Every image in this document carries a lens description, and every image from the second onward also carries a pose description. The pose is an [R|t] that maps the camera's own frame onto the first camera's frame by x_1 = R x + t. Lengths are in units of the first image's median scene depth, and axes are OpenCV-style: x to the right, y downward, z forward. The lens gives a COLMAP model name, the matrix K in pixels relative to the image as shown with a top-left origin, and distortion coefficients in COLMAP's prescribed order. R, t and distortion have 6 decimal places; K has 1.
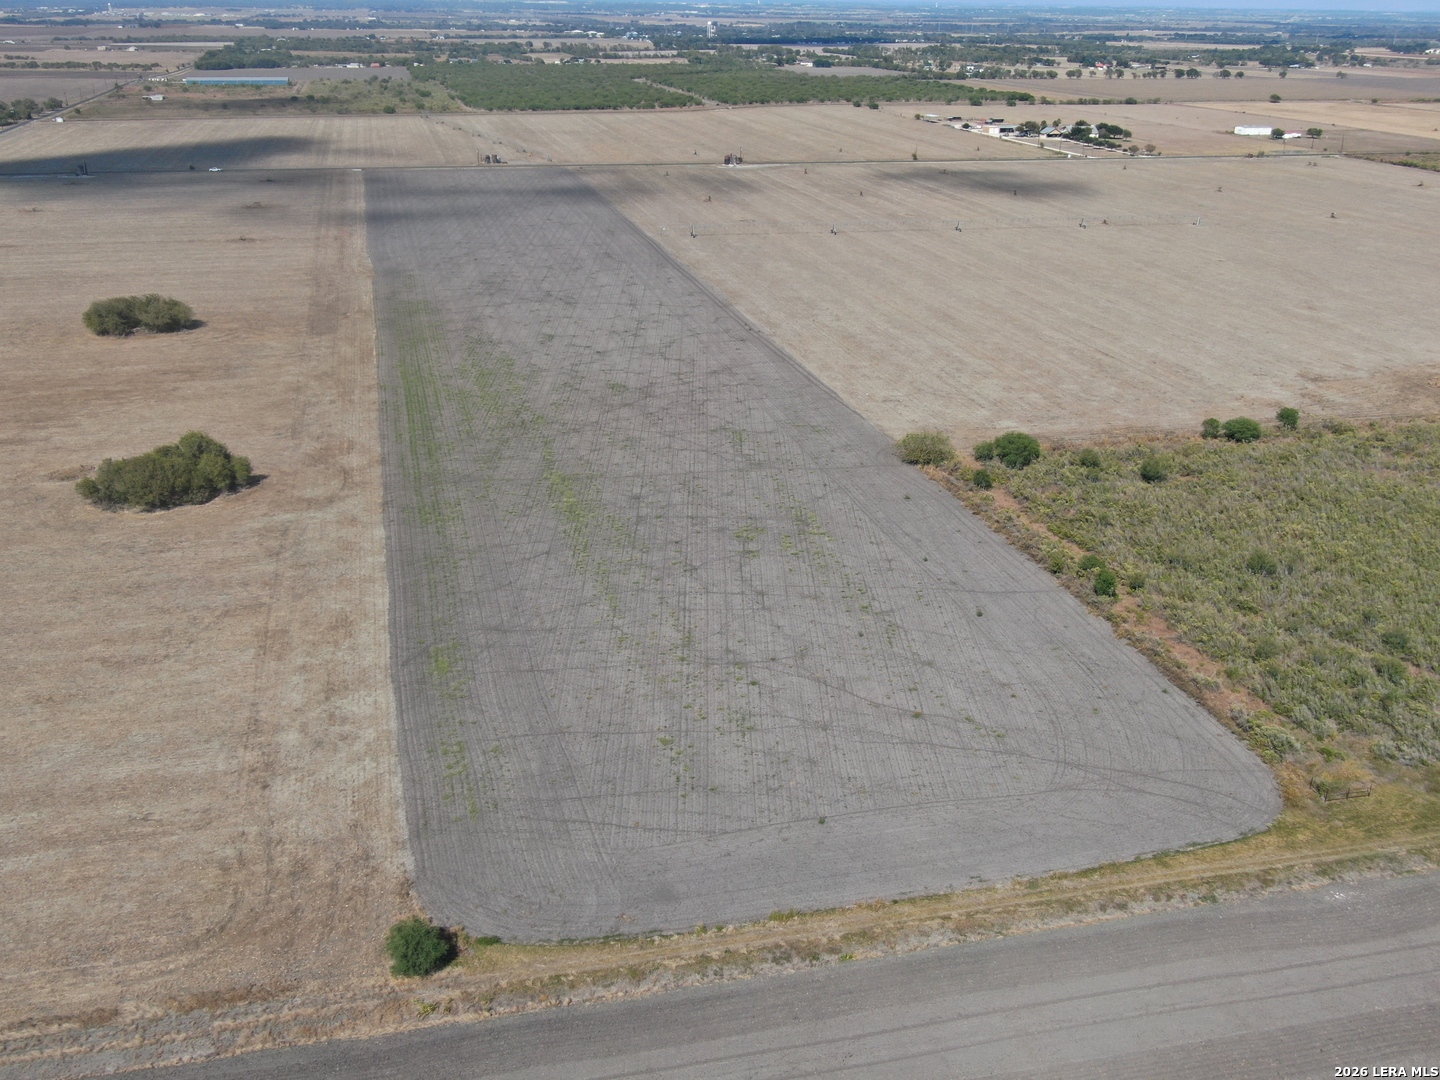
lens RADIAL K [[1402.2, 0, 722.8], [0, 1402.2, 533.7], [0, 0, 1]] dist [0.003630, 0.000000]
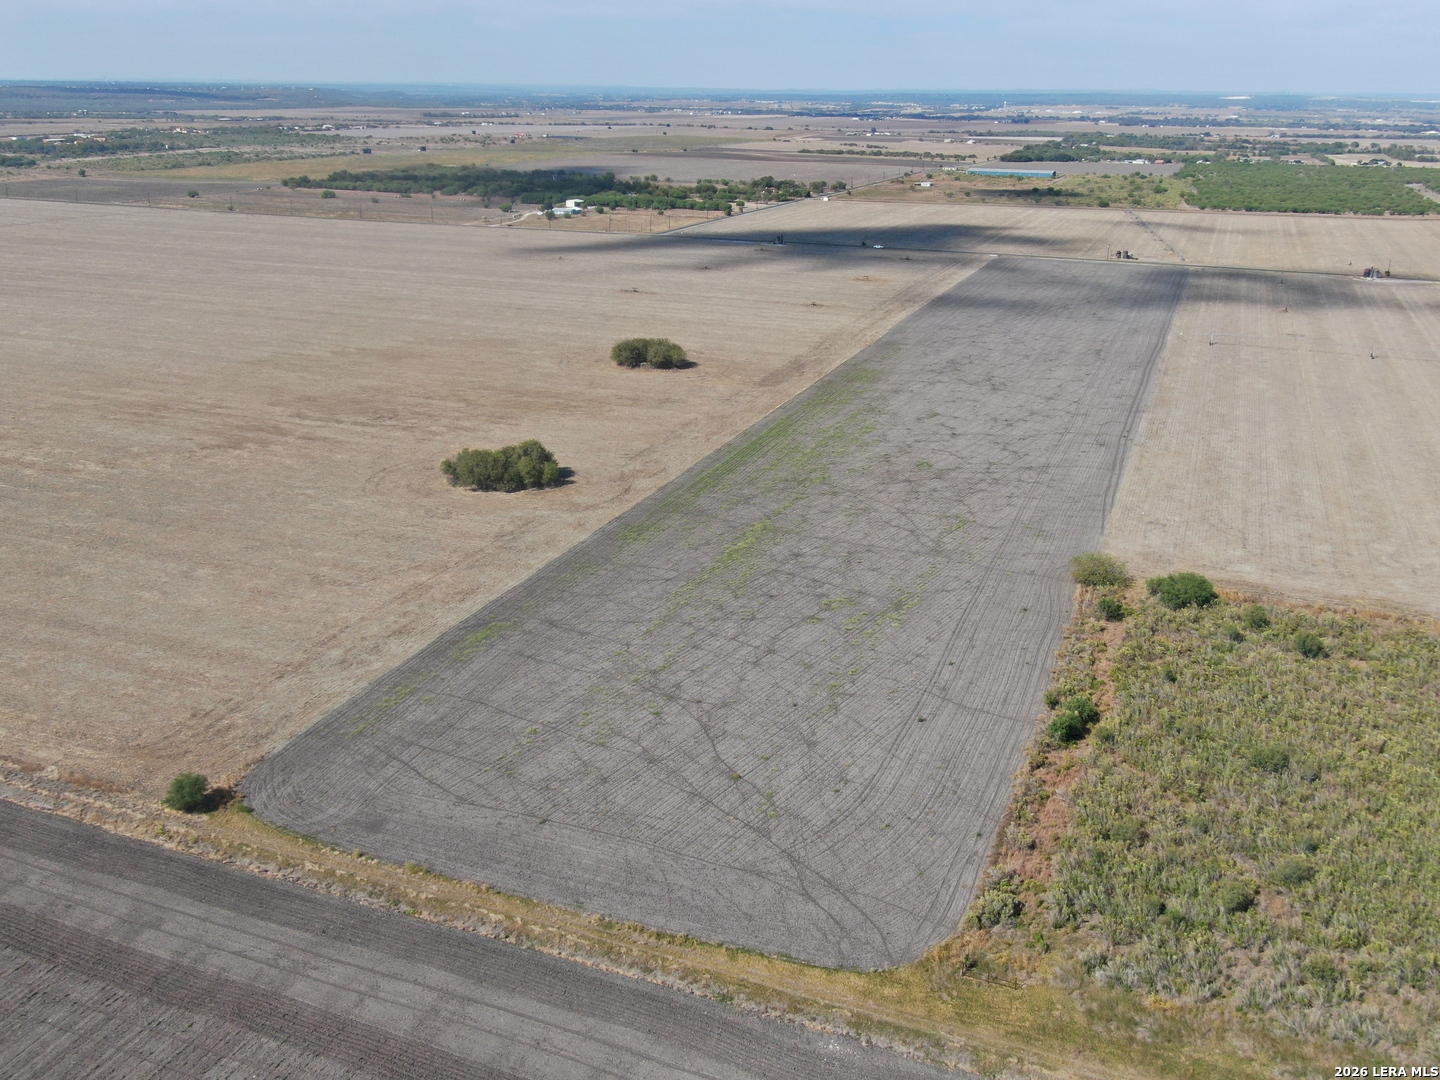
lens RADIAL K [[1283.6, 0, 716.3], [0, 1283.6, 548.8], [0, 0, 1]] dist [-0.001082, 0.014131]
pose [[0.806781, 0.199205, -0.556256, 0.495370], [-0.213086, 0.976192, 0.040537, -0.063054], [0.551088, 0.085825, 0.830022, 0.108194]]
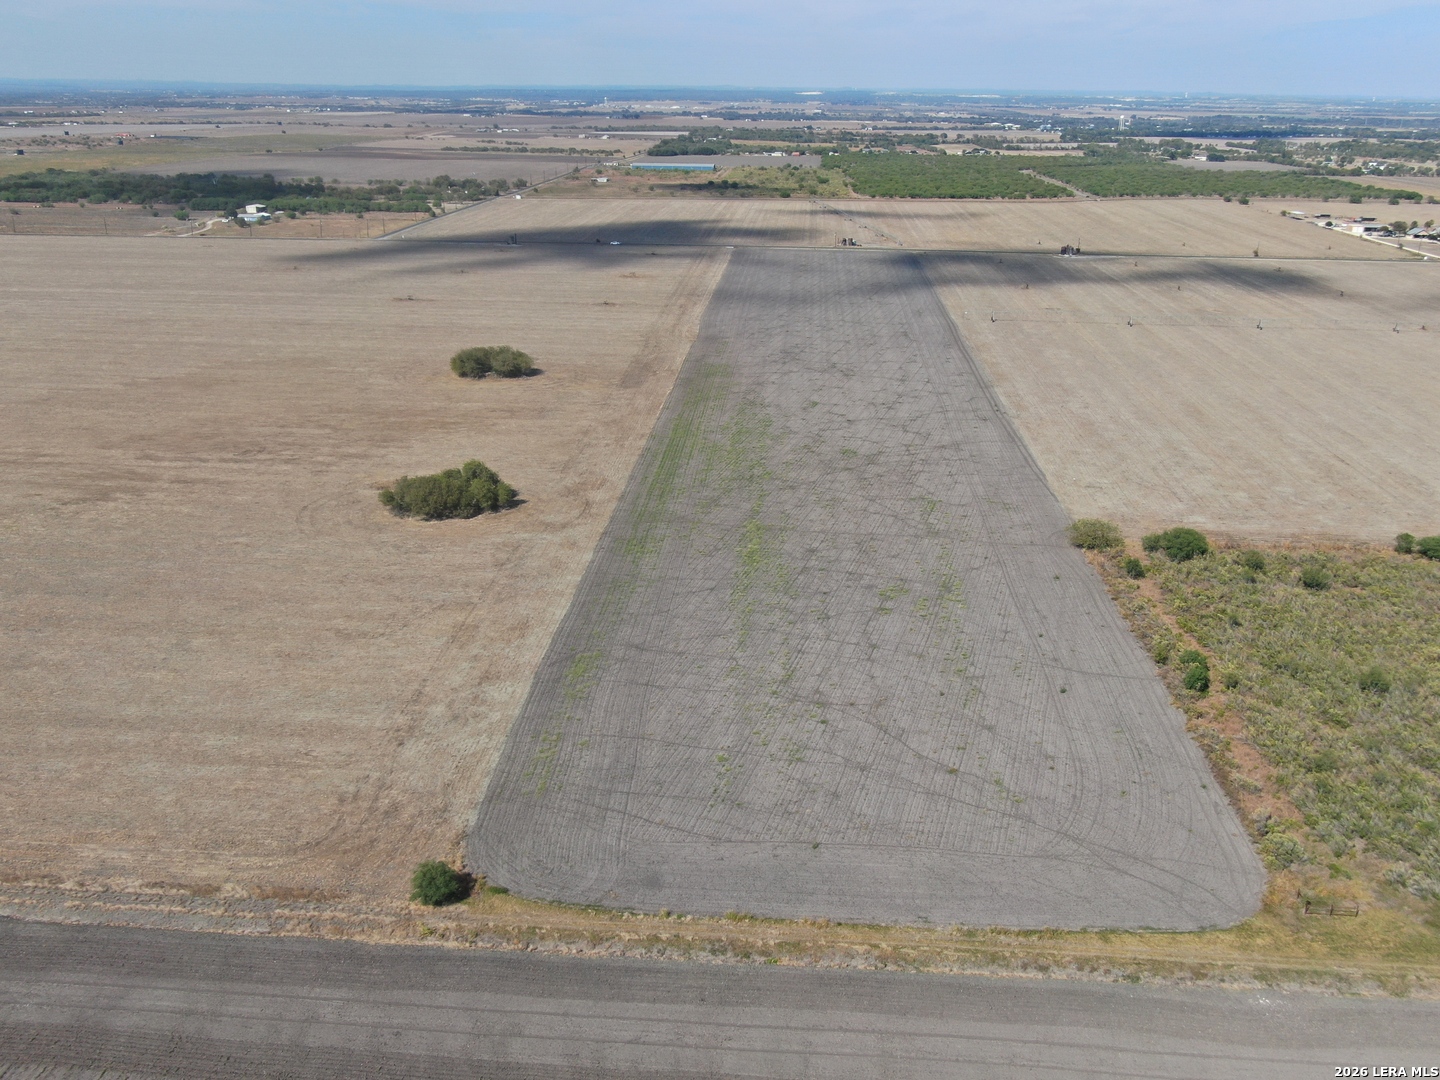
lens RADIAL K [[1283.6, 0, 717.9], [0, 1283.6, 541.0], [0, 0, 1]] dist [-0.001082, 0.014131]
pose [[0.950201, 0.103637, -0.293901, 0.184394], [-0.111592, 0.993700, -0.010383, -0.015218], [0.290973, 0.042663, 0.955779, -0.023465]]
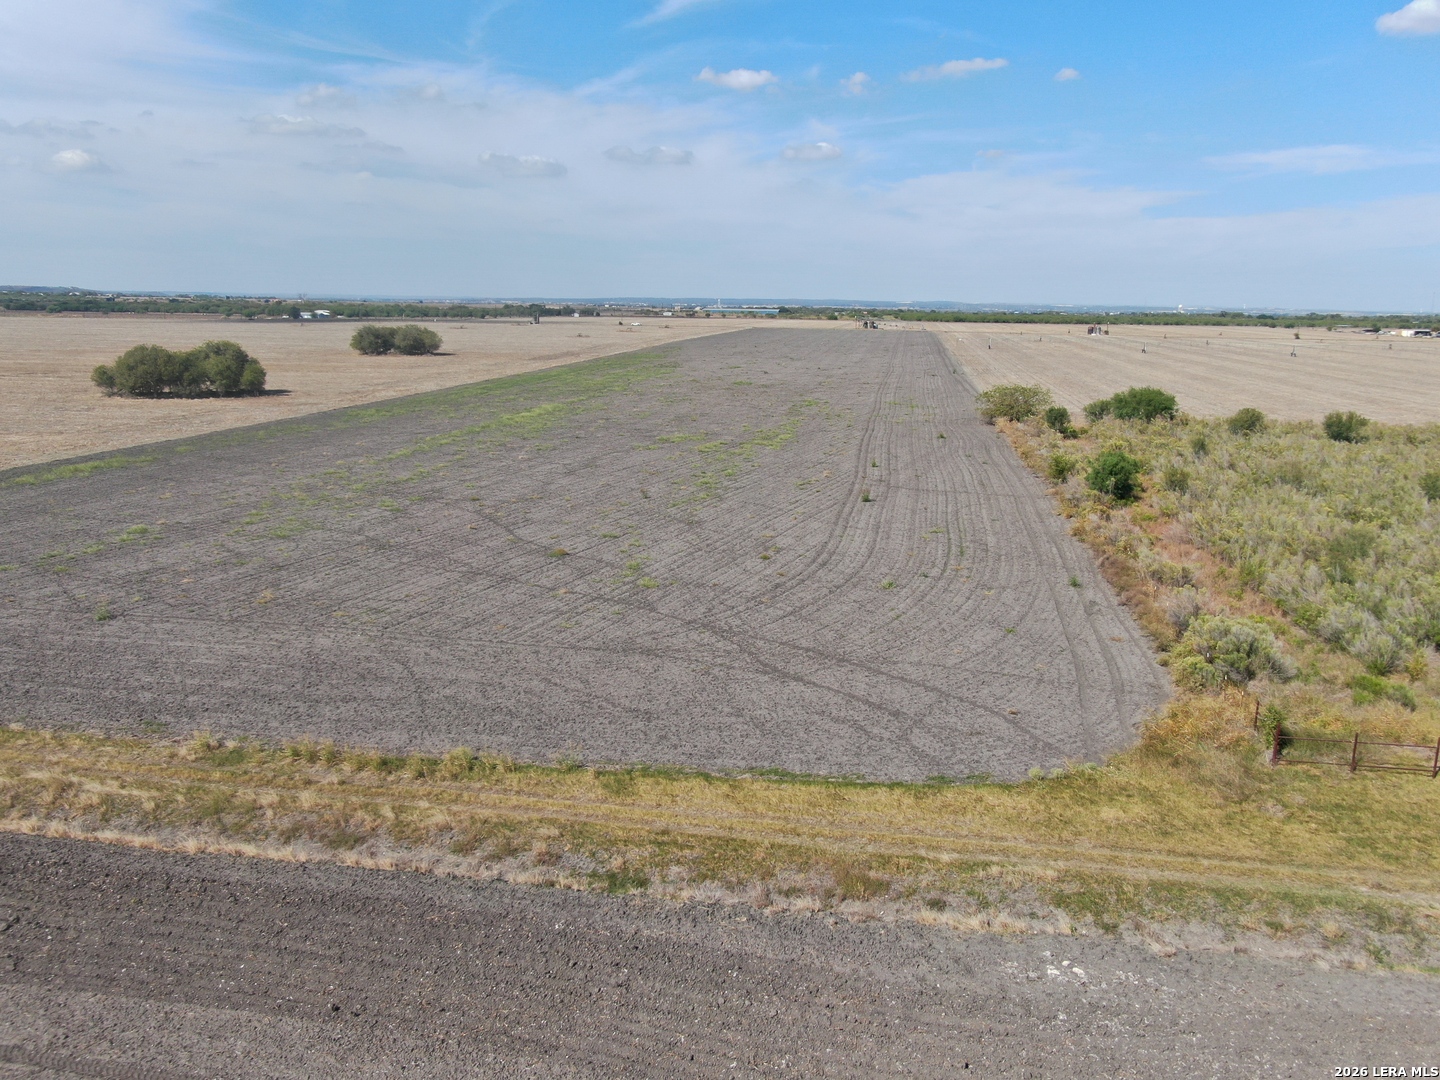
lens RADIAL K [[1135.7, 0, 721.0], [0, 1135.7, 544.0], [0, 0, 1]] dist [-0.006629, -0.008712]
pose [[0.915431, 0.082484, -0.393933, 0.281447], [-0.148133, 0.979119, -0.139222, 0.134953], [0.374223, 0.185803, 0.908534, 0.474575]]
